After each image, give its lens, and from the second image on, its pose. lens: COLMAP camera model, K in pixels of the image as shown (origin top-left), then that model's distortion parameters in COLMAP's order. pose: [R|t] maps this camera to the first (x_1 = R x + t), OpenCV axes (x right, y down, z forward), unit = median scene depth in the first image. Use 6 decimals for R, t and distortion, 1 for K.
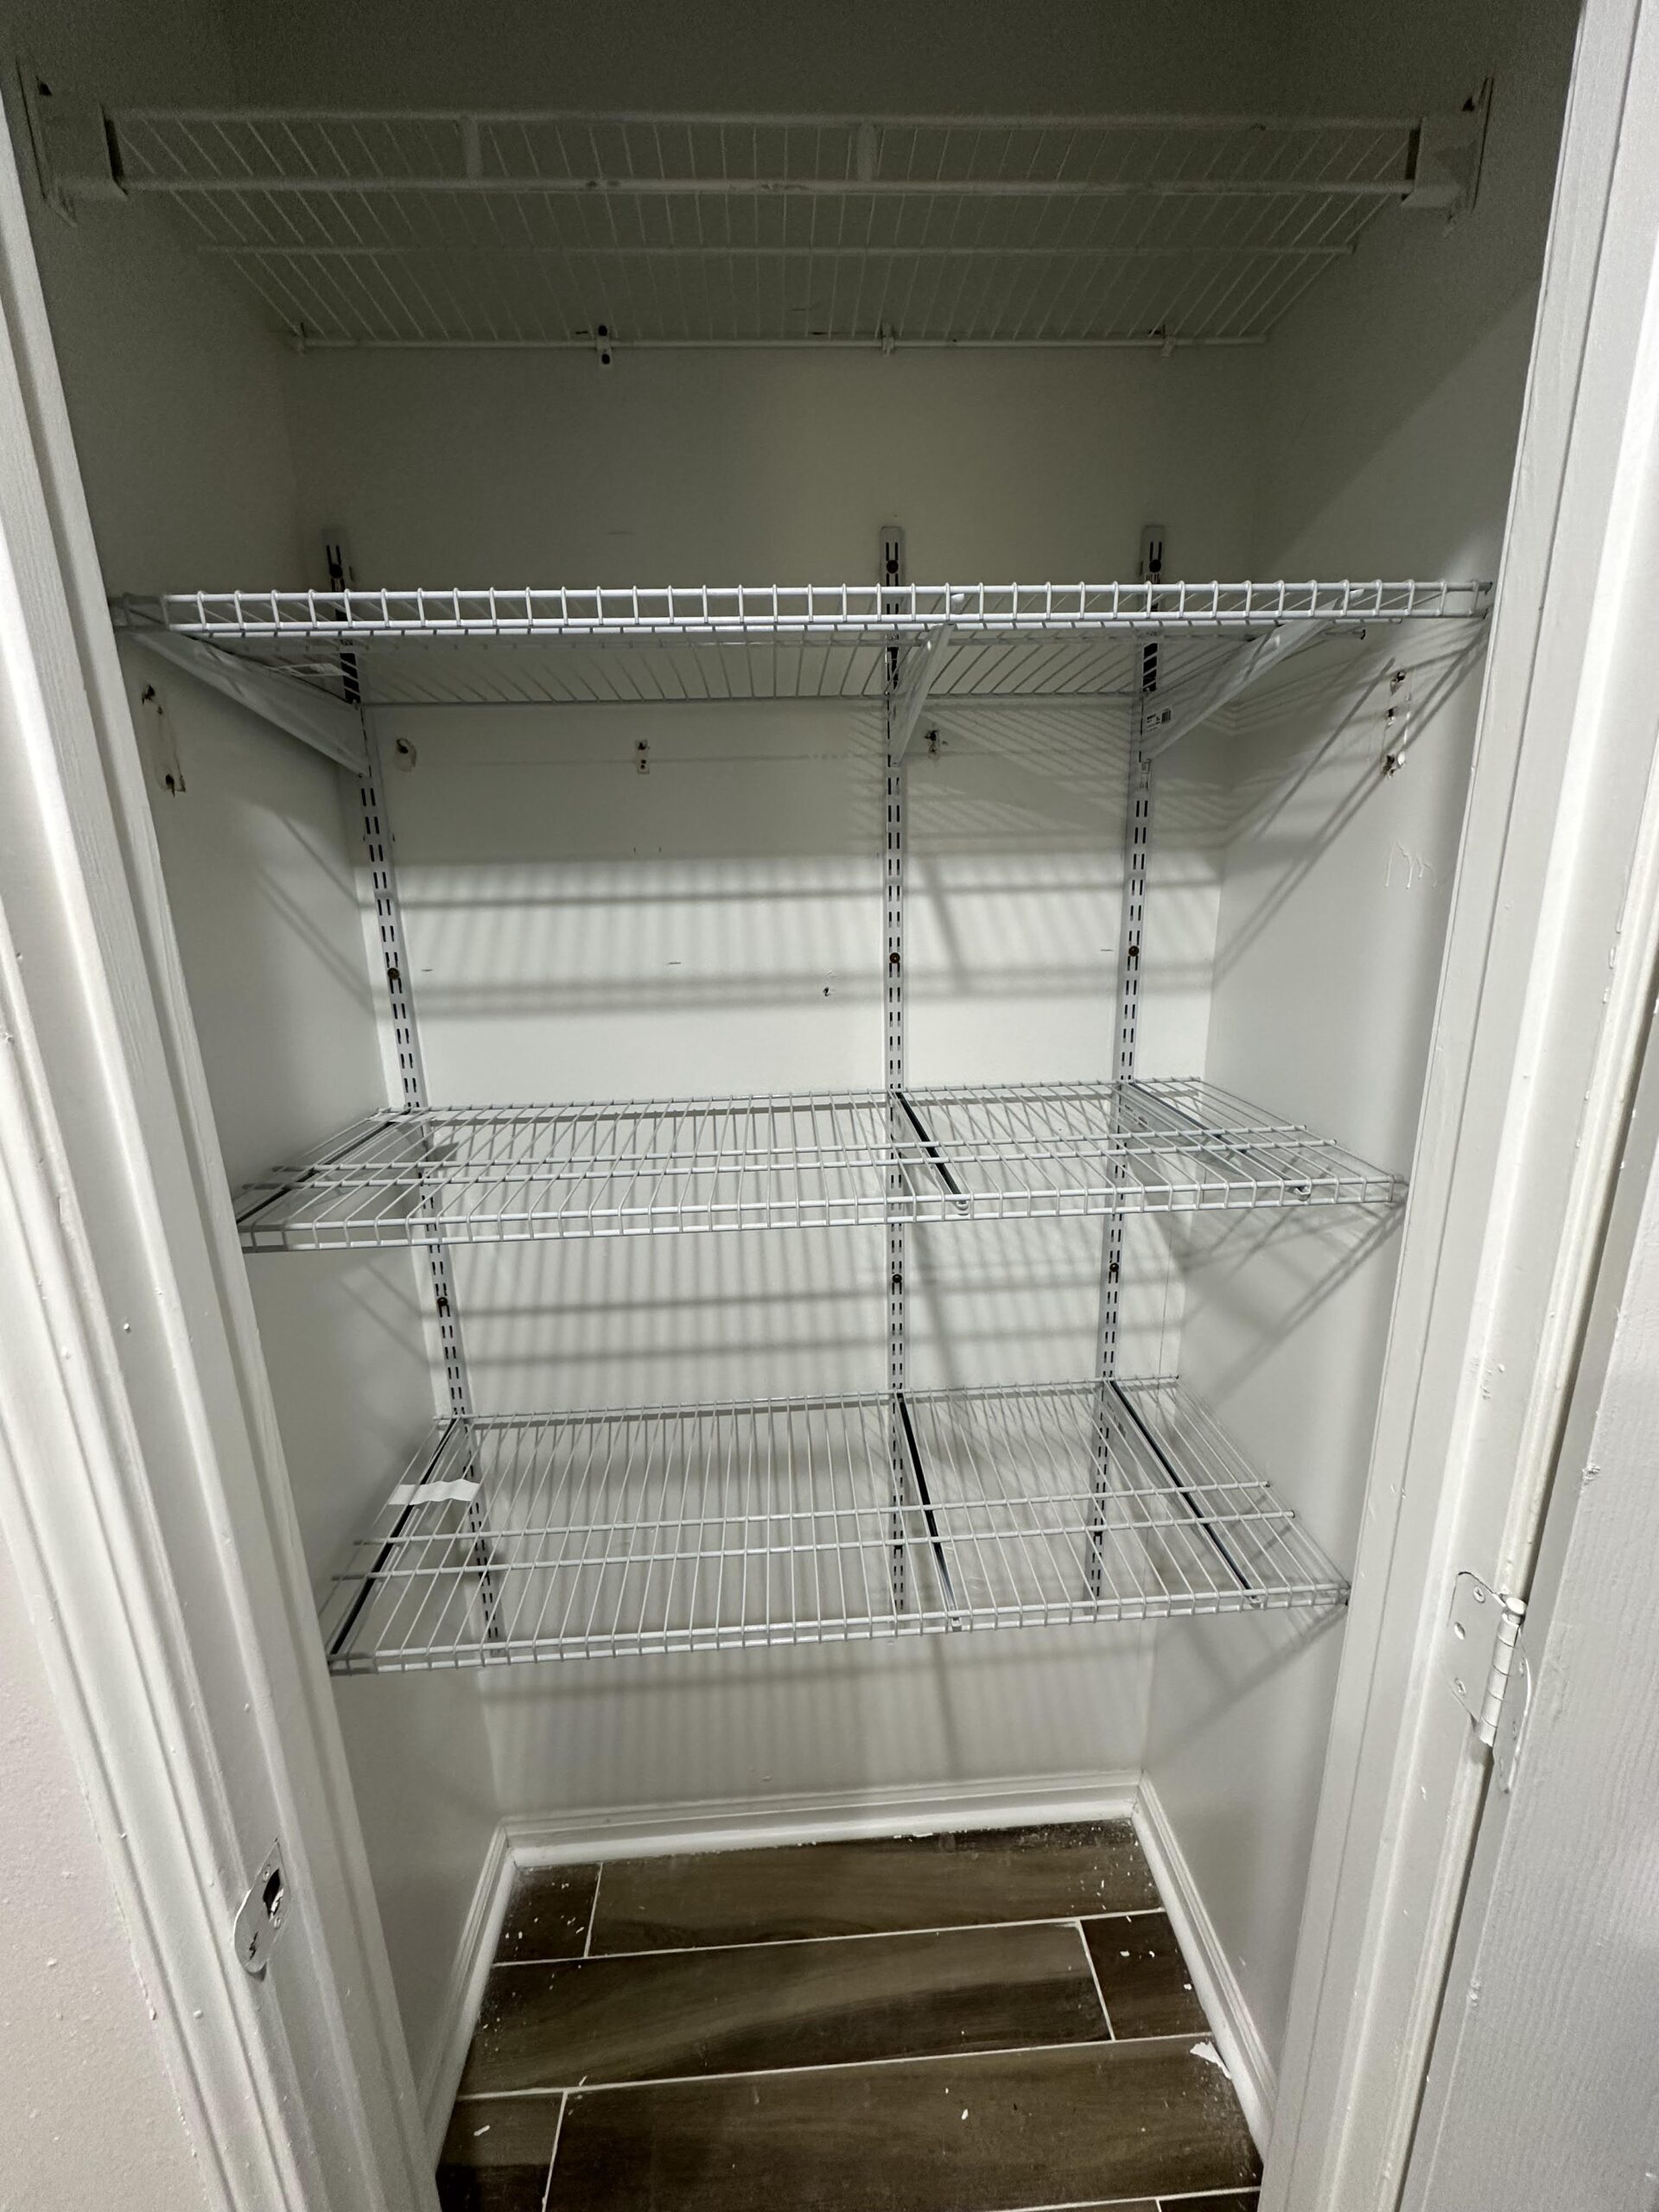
lens RADIAL K [[880.0, 0, 829.5], [0, 880.0, 1106.0], [0, 0, 1]] dist [-0.001392, 0.000102]
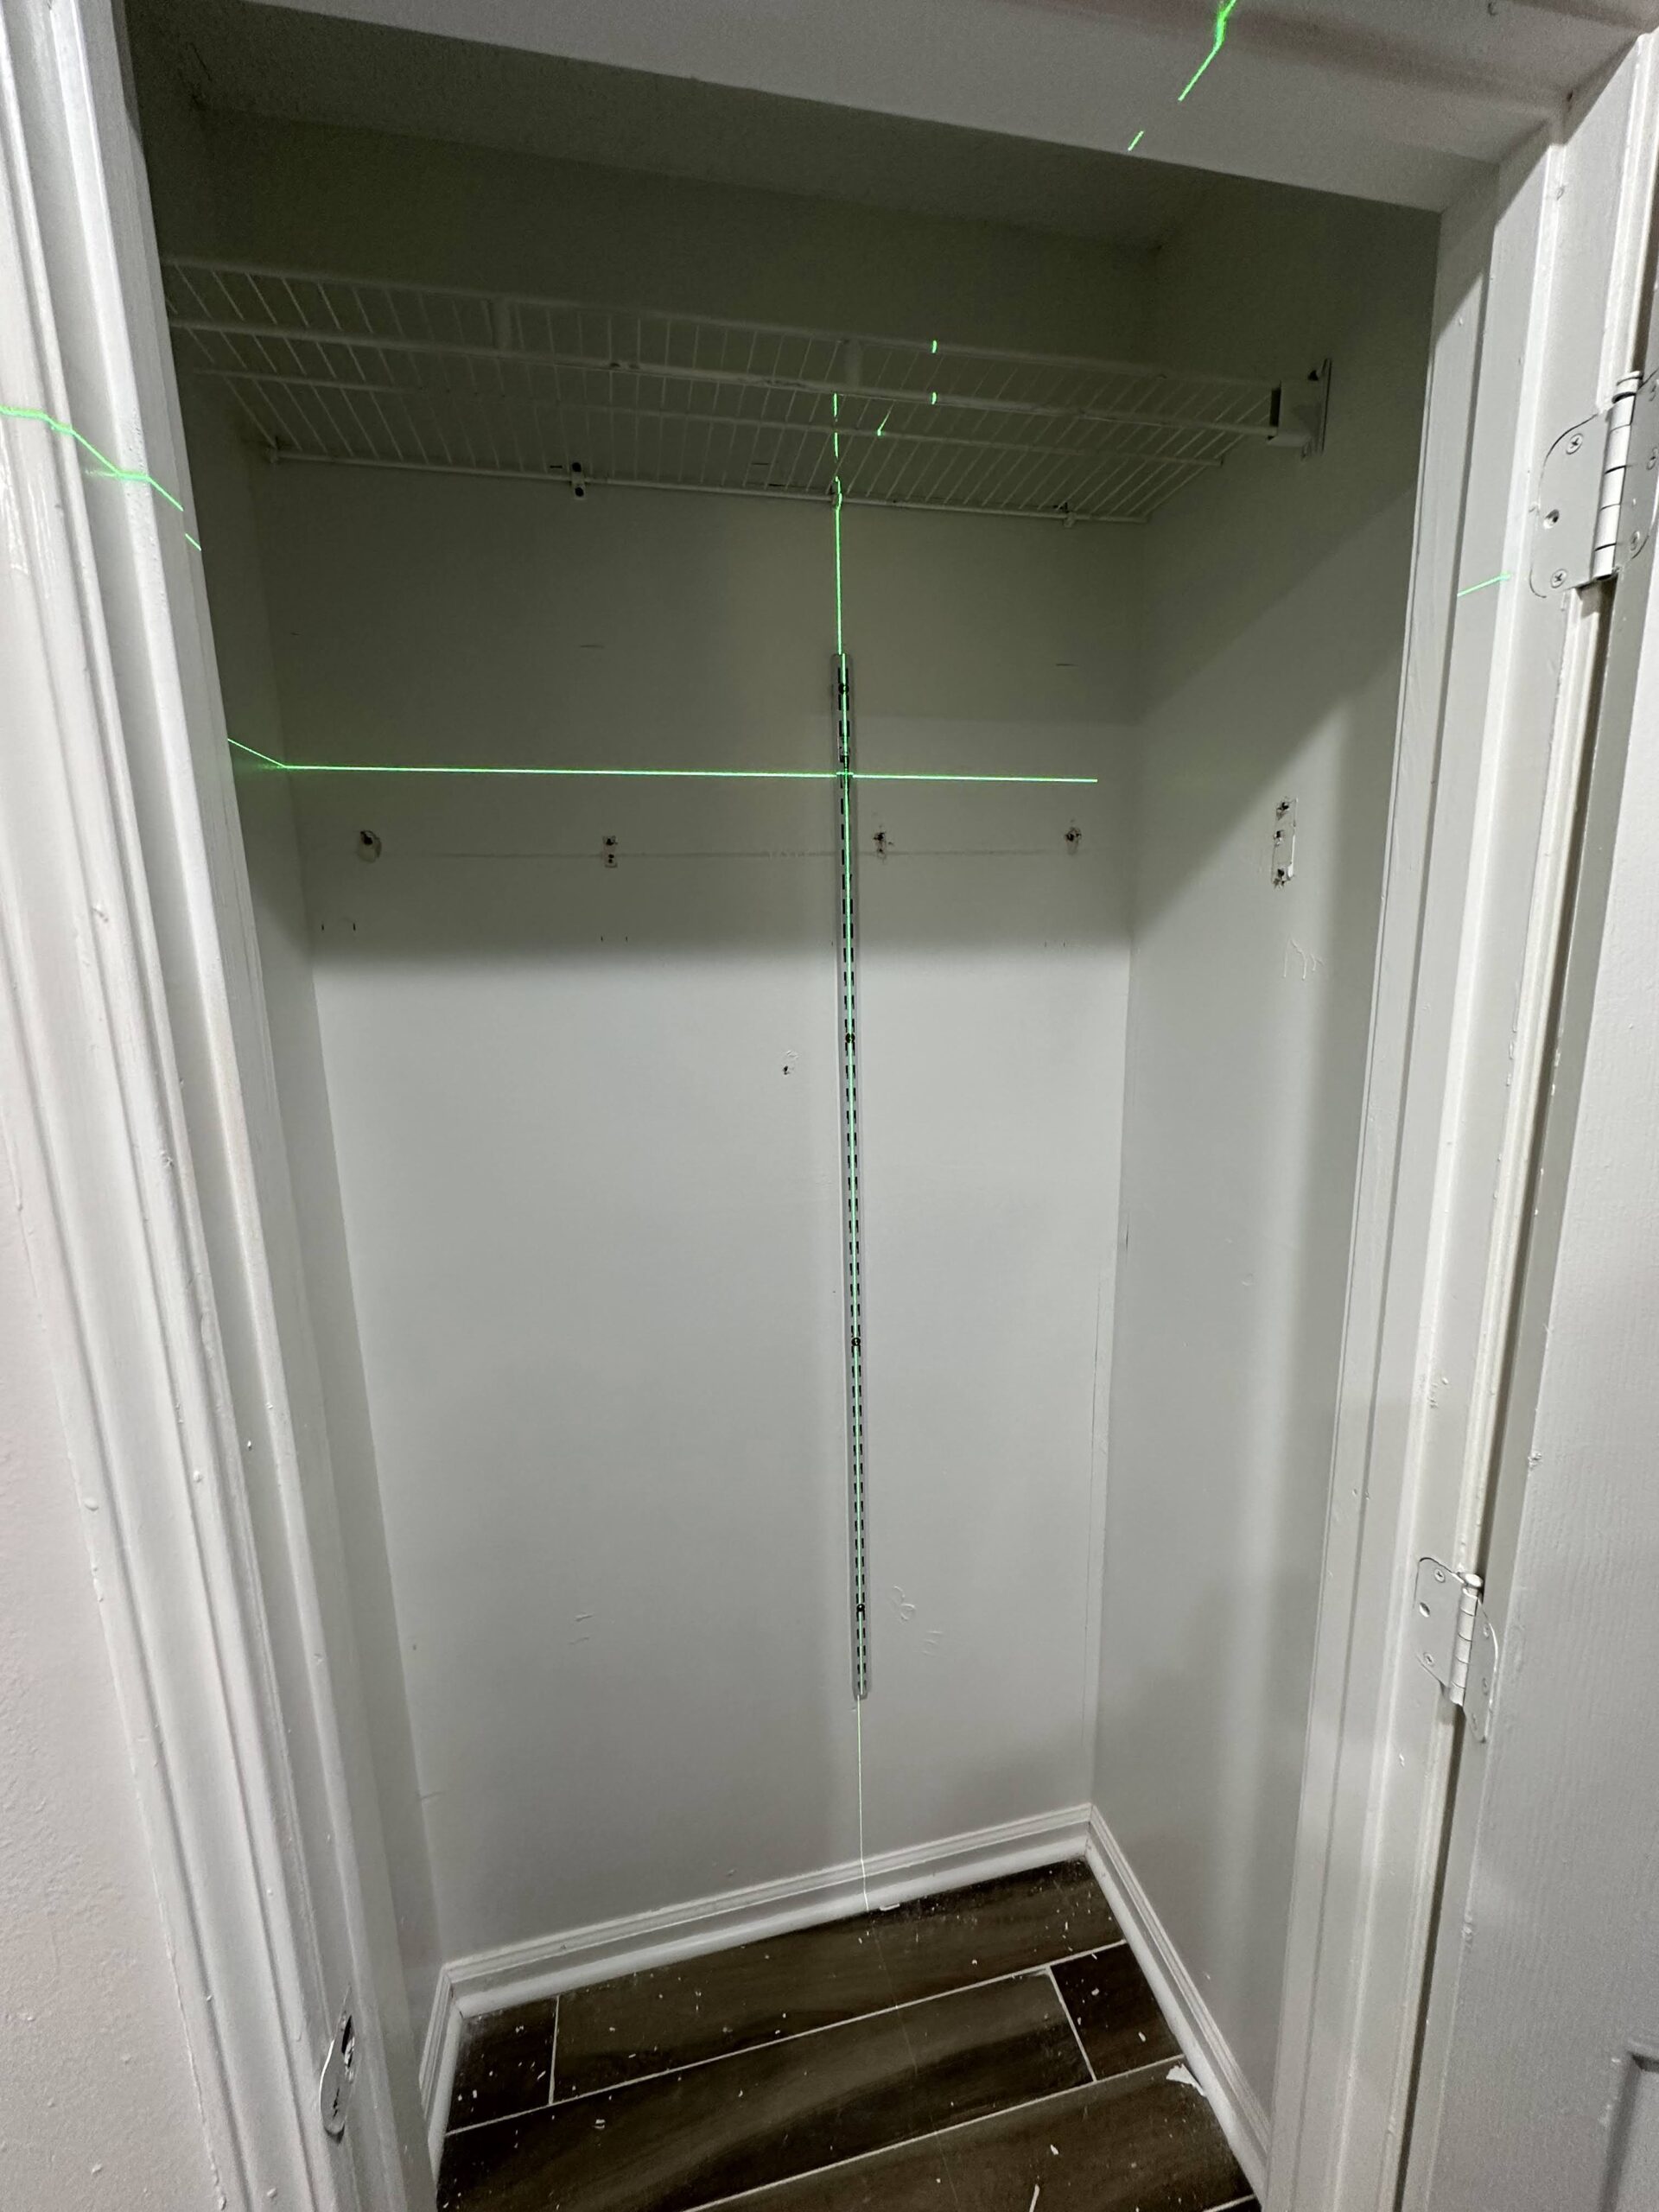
lens RADIAL K [[880.0, 0, 829.5], [0, 880.0, 1106.0], [0, 0, 1]] dist [-0.001392, 0.000102]
pose [[0.987115, -0.028030, 0.157539, -0.129035], [0.038778, 0.997094, -0.065571, -0.017461], [-0.155243, 0.070836, 0.985333, -0.048005]]
